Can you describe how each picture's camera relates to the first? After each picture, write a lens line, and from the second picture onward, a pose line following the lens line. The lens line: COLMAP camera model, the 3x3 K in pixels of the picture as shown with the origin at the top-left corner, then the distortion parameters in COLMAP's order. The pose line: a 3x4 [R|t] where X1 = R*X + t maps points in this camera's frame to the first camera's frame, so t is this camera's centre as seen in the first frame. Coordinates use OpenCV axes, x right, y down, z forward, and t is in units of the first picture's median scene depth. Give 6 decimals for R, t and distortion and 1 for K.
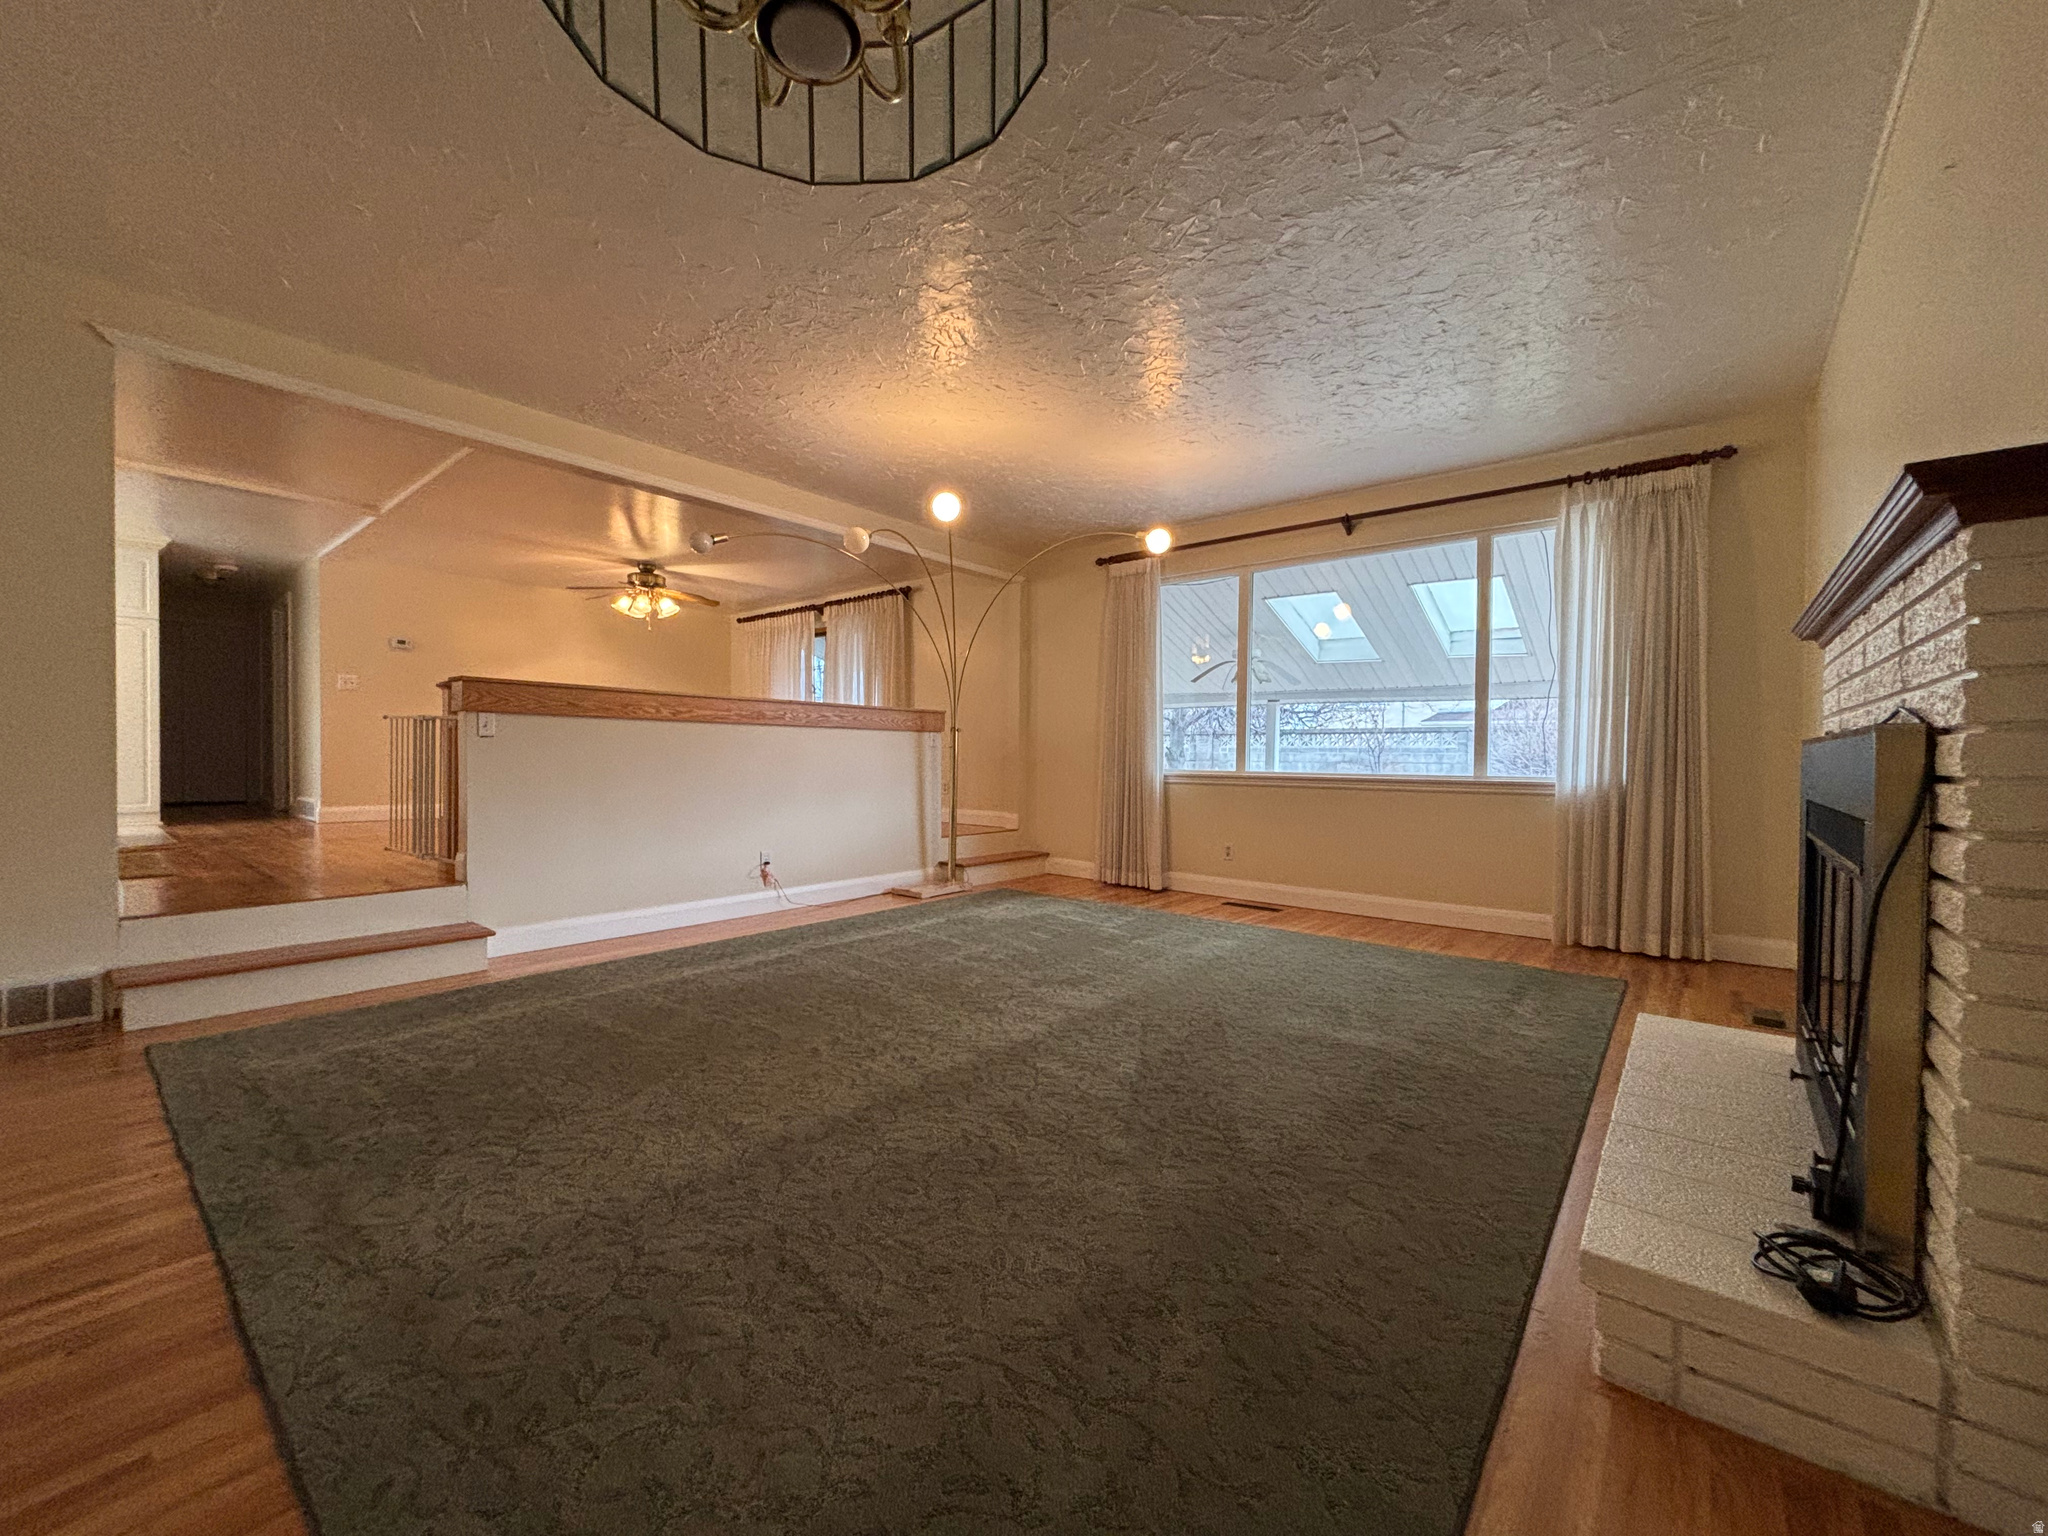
lens RADIAL K [[825.2, 0, 1024.0], [0, 825.2, 768.0], [0, 0, 1]] dist [0.000696, -0.000040]
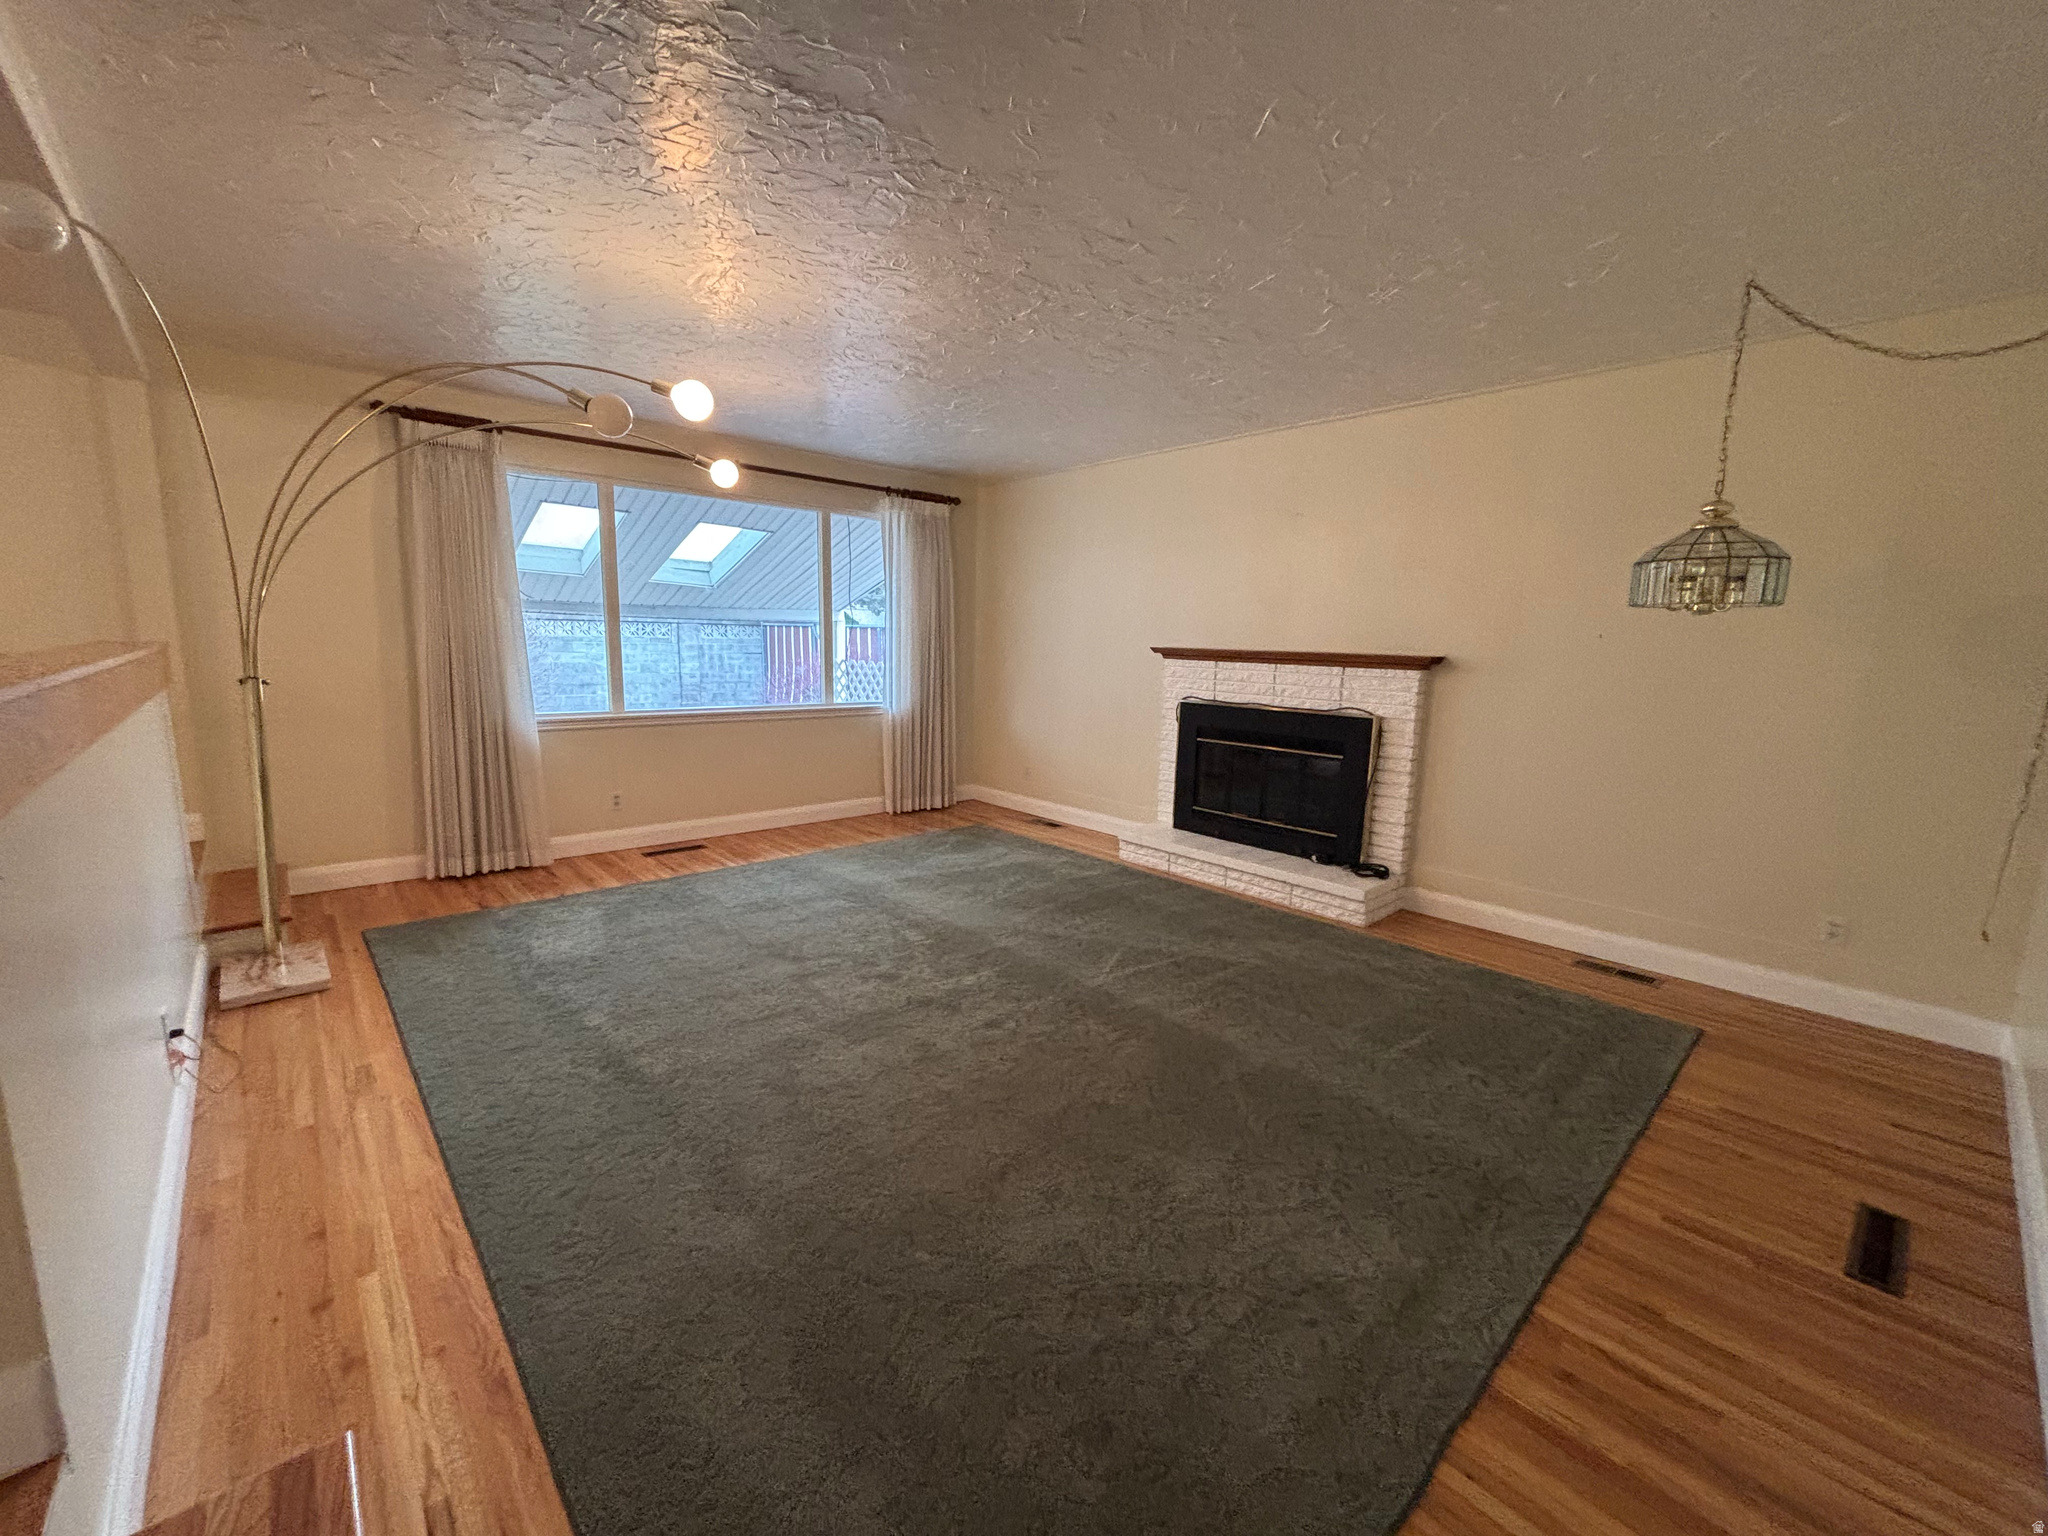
lens RADIAL K [[825.2, 0, 1024.0], [0, 825.2, 768.0], [0, 0, 1]] dist [0.000696, -0.000040]
pose [[0.136629, -0.163470, 0.977042, -0.789329], [-0.007071, 0.986105, 0.165975, -0.123415], [-0.990597, -0.029586, 0.133575, 0.599147]]
